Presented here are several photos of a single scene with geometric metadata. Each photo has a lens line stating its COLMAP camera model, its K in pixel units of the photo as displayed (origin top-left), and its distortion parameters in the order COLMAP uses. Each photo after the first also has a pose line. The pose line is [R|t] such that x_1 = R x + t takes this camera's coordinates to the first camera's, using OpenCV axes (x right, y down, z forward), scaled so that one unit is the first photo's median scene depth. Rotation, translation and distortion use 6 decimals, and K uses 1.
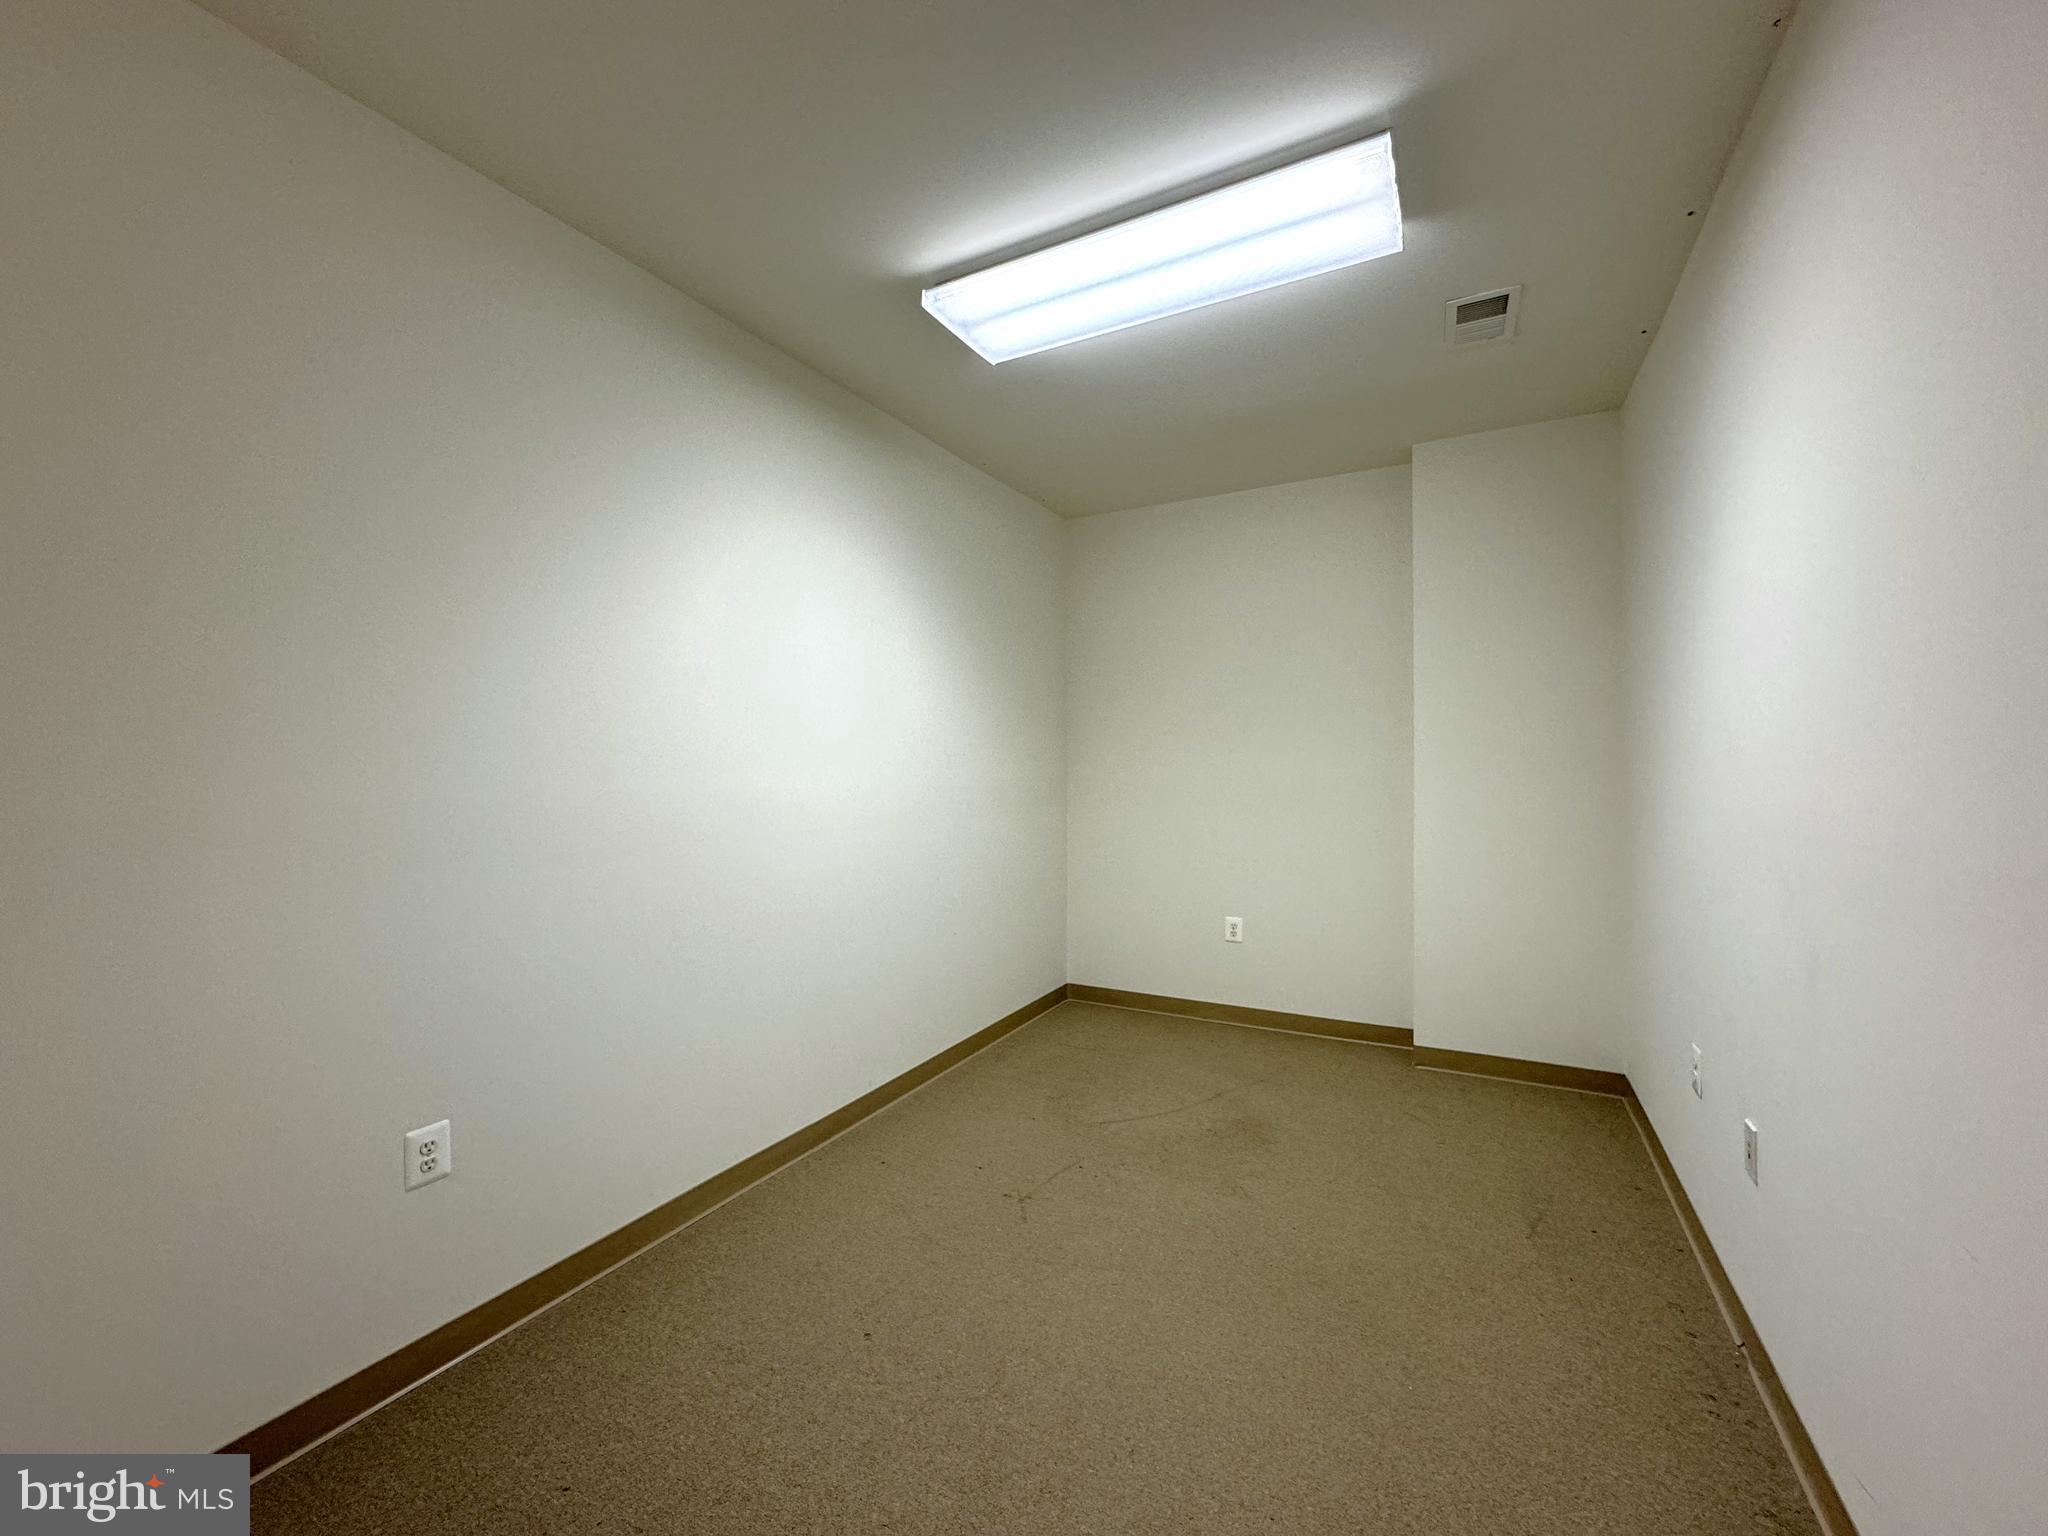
lens RADIAL K [[812.7, 0, 1024.0], [0, 812.7, 768.0], [0, 0, 1]] dist [0.000492, 0.000042]
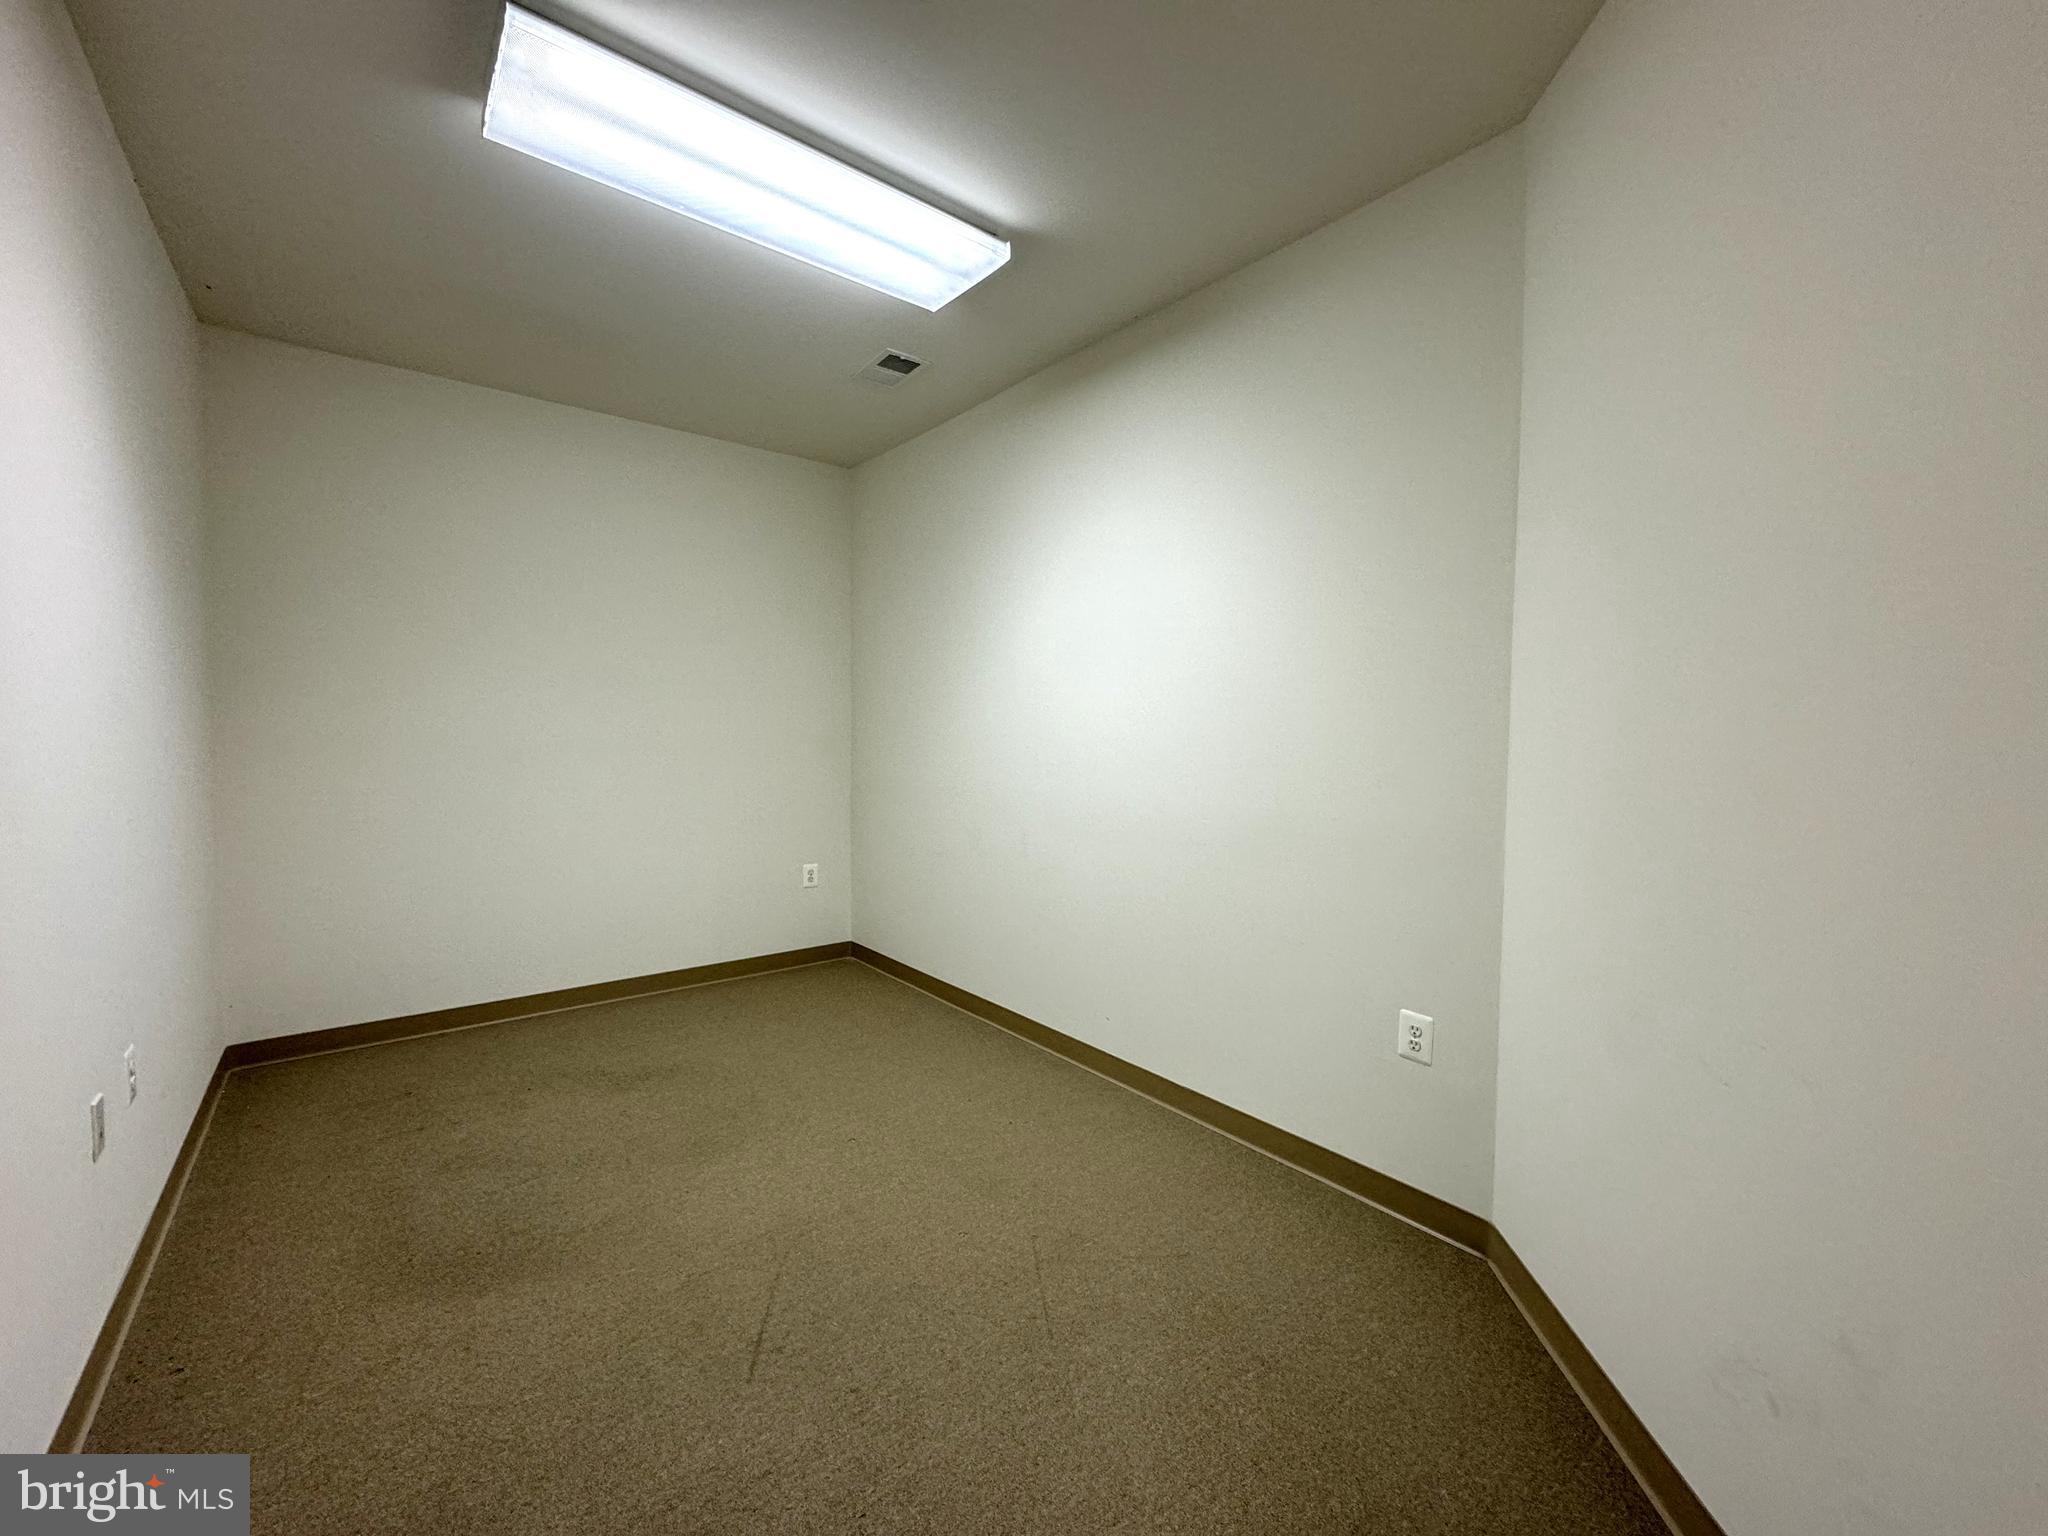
lens RADIAL K [[812.7, 0, 1024.0], [0, 812.7, 768.0], [0, 0, 1]] dist [0.000492, 0.000042]
pose [[0.373283, -0.045726, 0.926590, -0.616717], [-0.010887, 0.998500, 0.053661, -0.002053], [-0.927653, -0.030119, 0.372226, 0.348189]]
